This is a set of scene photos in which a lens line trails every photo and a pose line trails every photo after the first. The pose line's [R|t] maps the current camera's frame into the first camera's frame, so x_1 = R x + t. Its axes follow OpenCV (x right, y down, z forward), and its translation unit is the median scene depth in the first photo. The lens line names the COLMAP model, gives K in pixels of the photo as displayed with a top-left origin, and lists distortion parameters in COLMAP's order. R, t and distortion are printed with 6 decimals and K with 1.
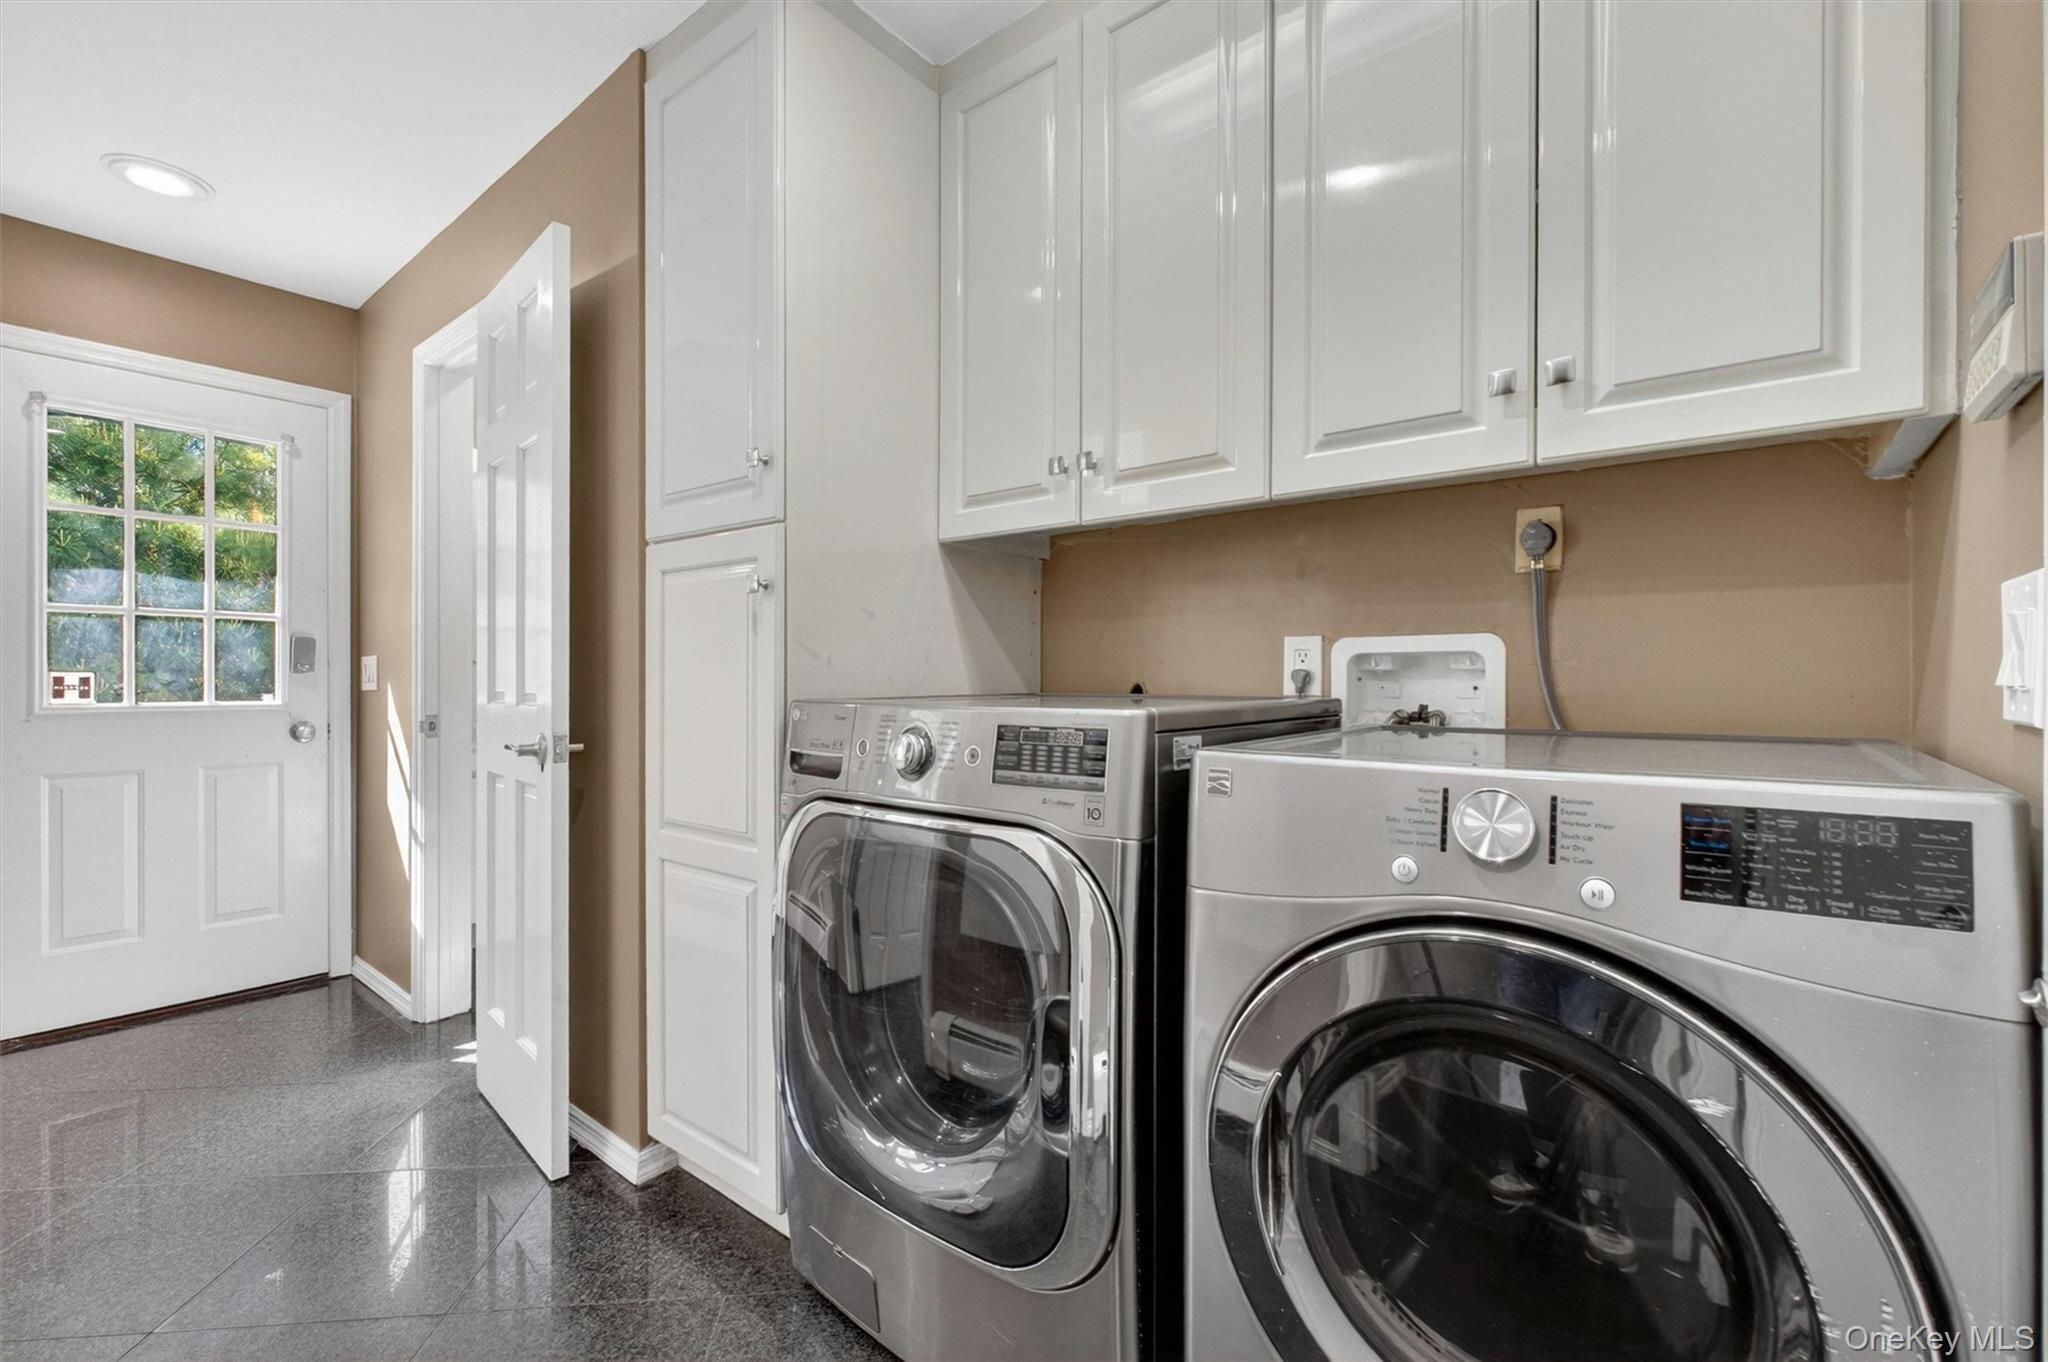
lens RADIAL K [[864.5, 0, 1018.5], [0, 864.5, 683.8], [0, 0, 1]] dist [0.000308, -0.000274]
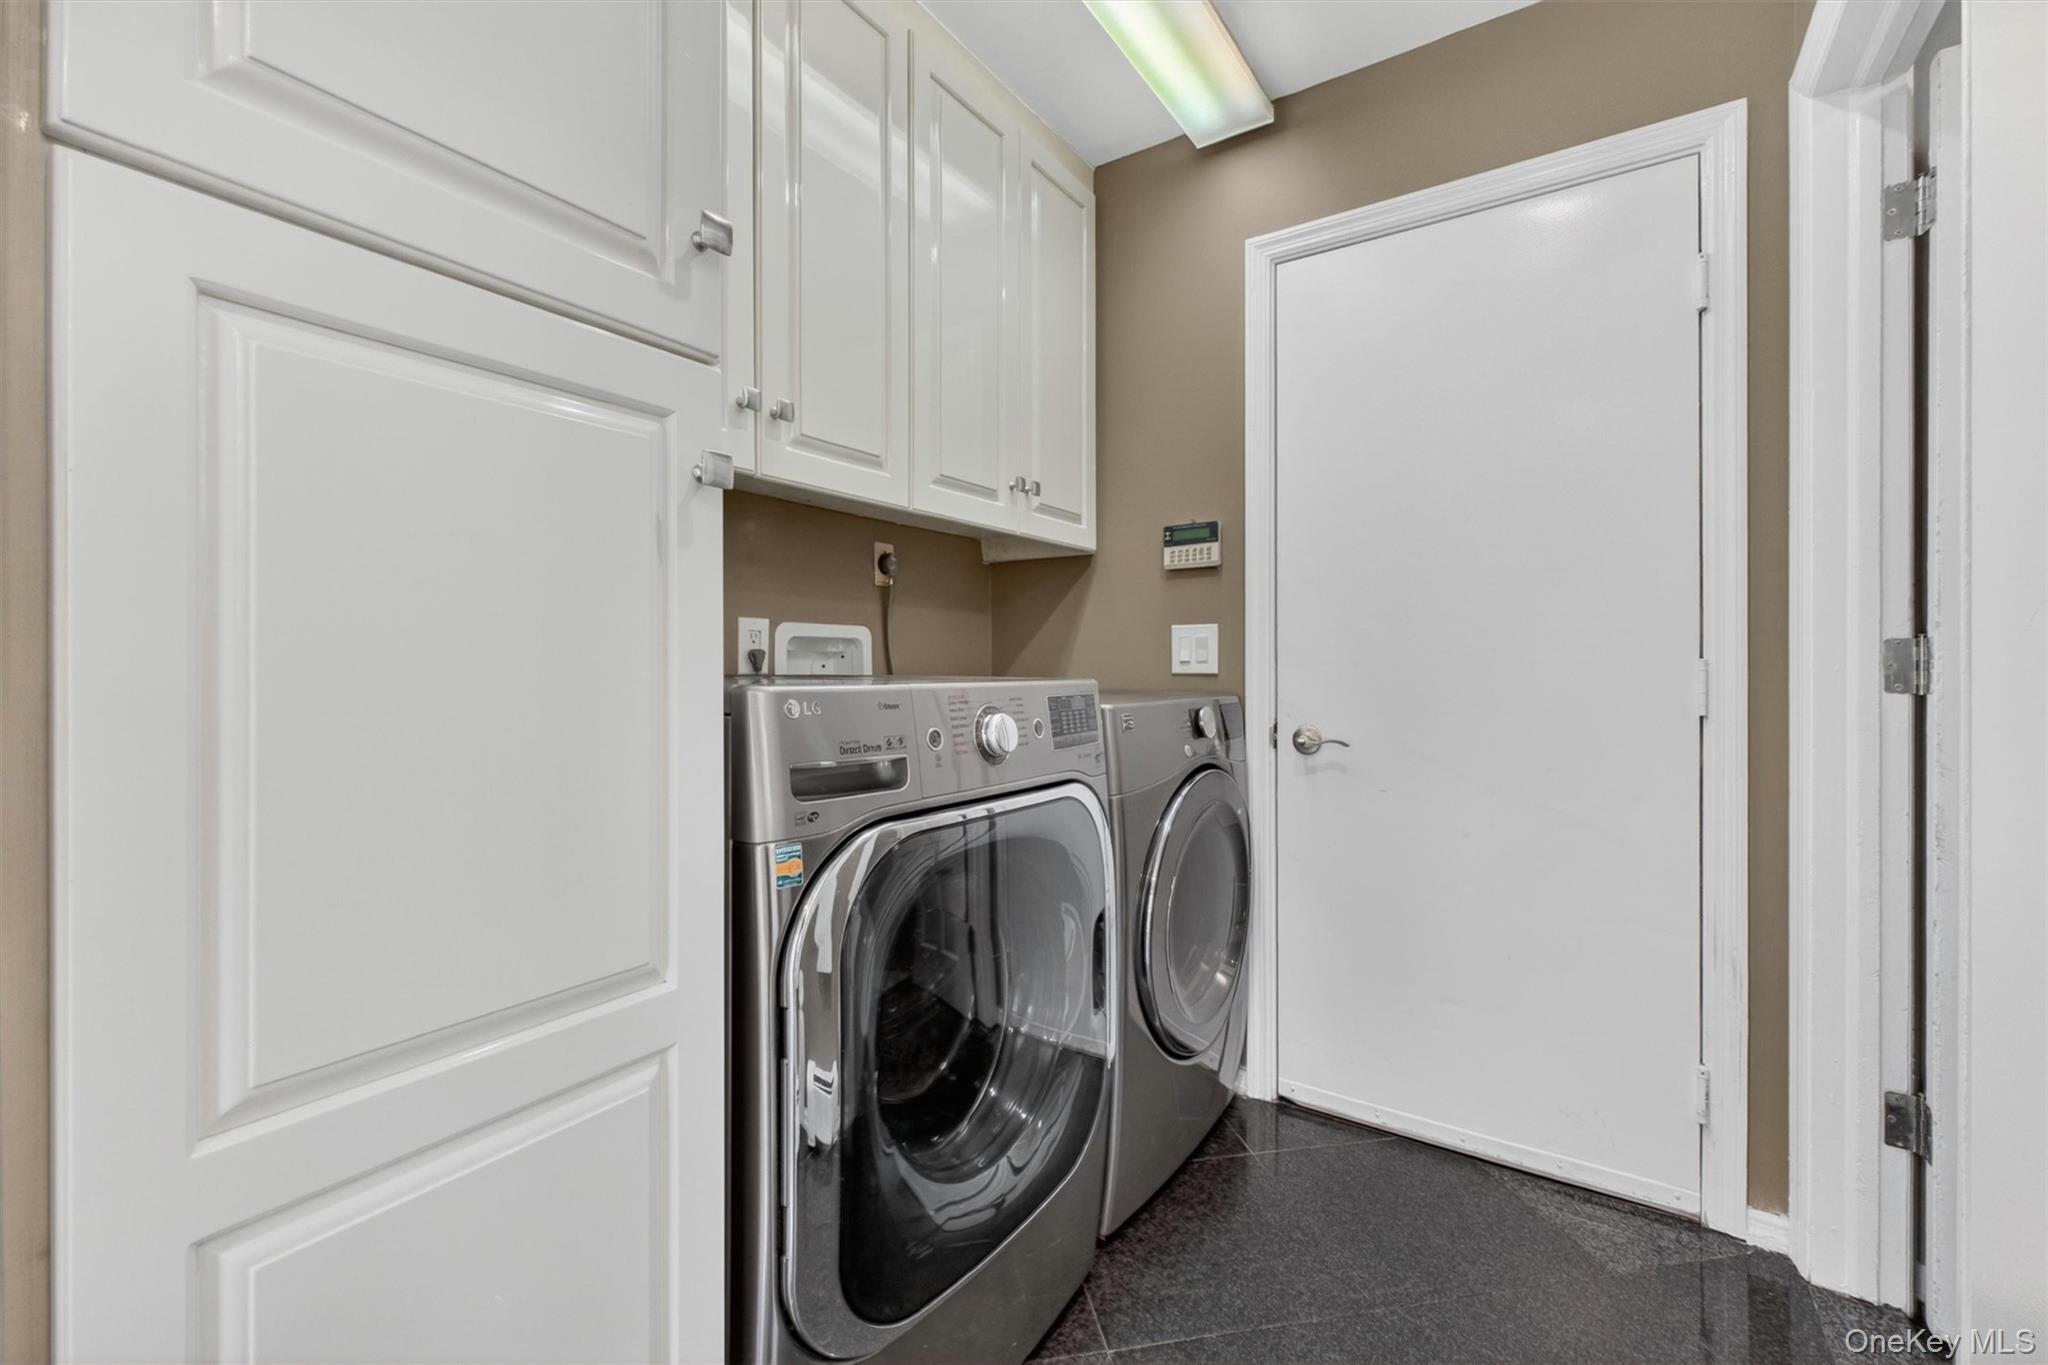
lens RADIAL K [[864.5, 0, 1019.4], [0, 864.5, 667.9], [0, 0, 1]] dist [0.000308, -0.000274]
pose [[-0.081654, -0.005033, 0.996648, -0.893433], [0.003999, 0.999978, 0.005377, 0.003141], [-0.996653, 0.004425, -0.081632, 0.897864]]
